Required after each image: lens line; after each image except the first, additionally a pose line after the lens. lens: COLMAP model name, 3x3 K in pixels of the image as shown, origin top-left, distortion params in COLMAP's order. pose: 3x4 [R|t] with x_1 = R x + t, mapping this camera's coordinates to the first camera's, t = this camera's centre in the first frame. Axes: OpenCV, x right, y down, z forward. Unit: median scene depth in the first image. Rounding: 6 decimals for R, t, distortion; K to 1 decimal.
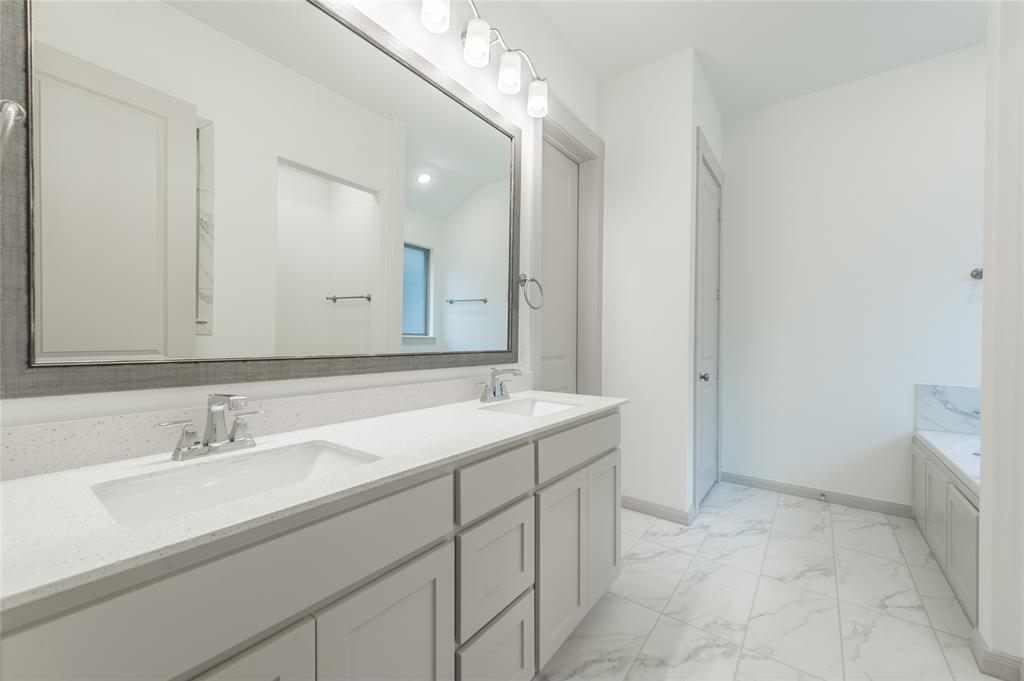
lens RADIAL K [[401.1, 0, 509.0], [0, 401.1, 344.8], [0, 0, 1]] dist [0.014262, -0.003641]
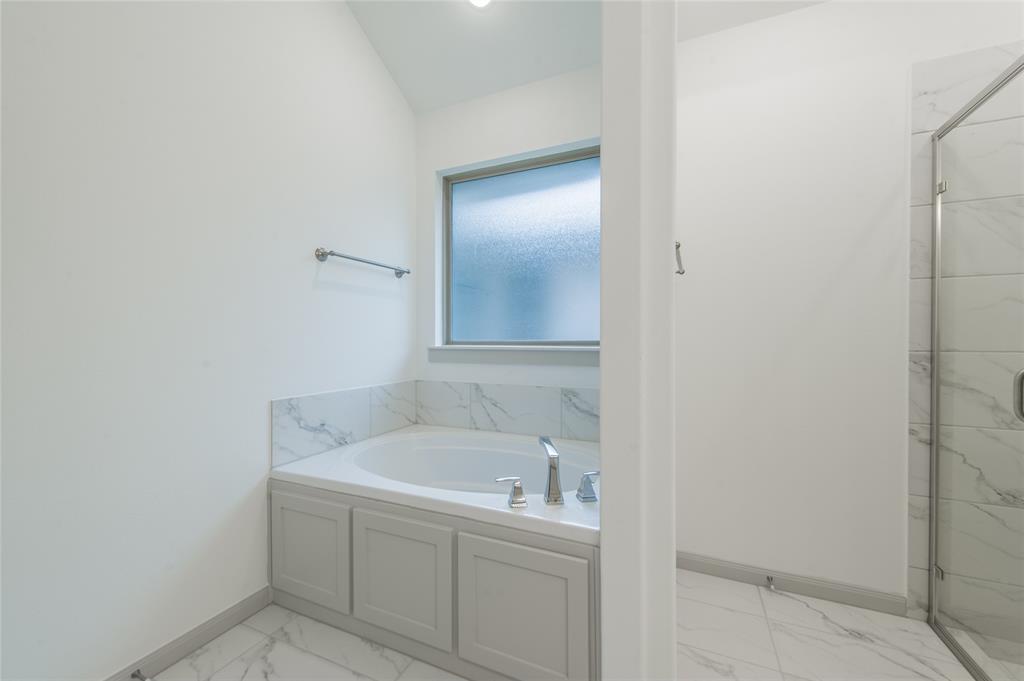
lens RADIAL K [[401.1, 0, 509.2], [0, 401.1, 342.5], [0, 0, 1]] dist [0.014262, -0.003641]
pose [[-0.249499, -0.003693, 0.968368, 0.330660], [0.006981, 0.999960, 0.005612, -0.001116], [-0.968350, 0.008161, -0.249464, 1.003305]]
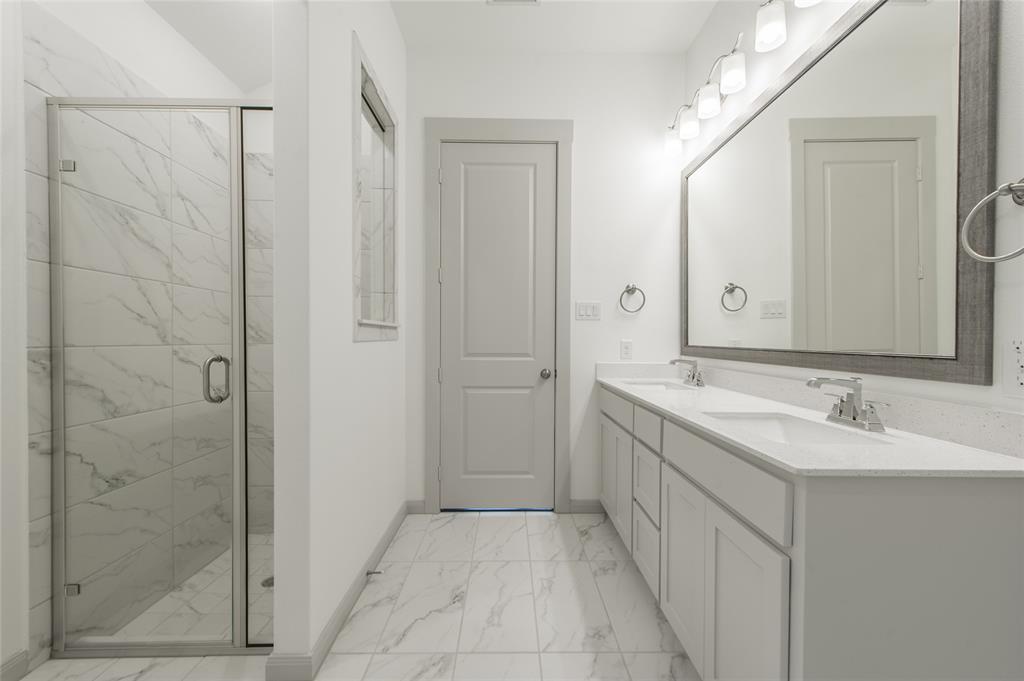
lens RADIAL K [[401.1, 0, 512.6], [0, 401.1, 343.1], [0, 0, 1]] dist [0.014262, -0.003641]
pose [[-0.772200, 0.001587, -0.635378, 0.731103], [-0.012771, 0.999756, 0.018018, -0.003162], [0.635252, 0.022028, -0.771991, 1.041881]]
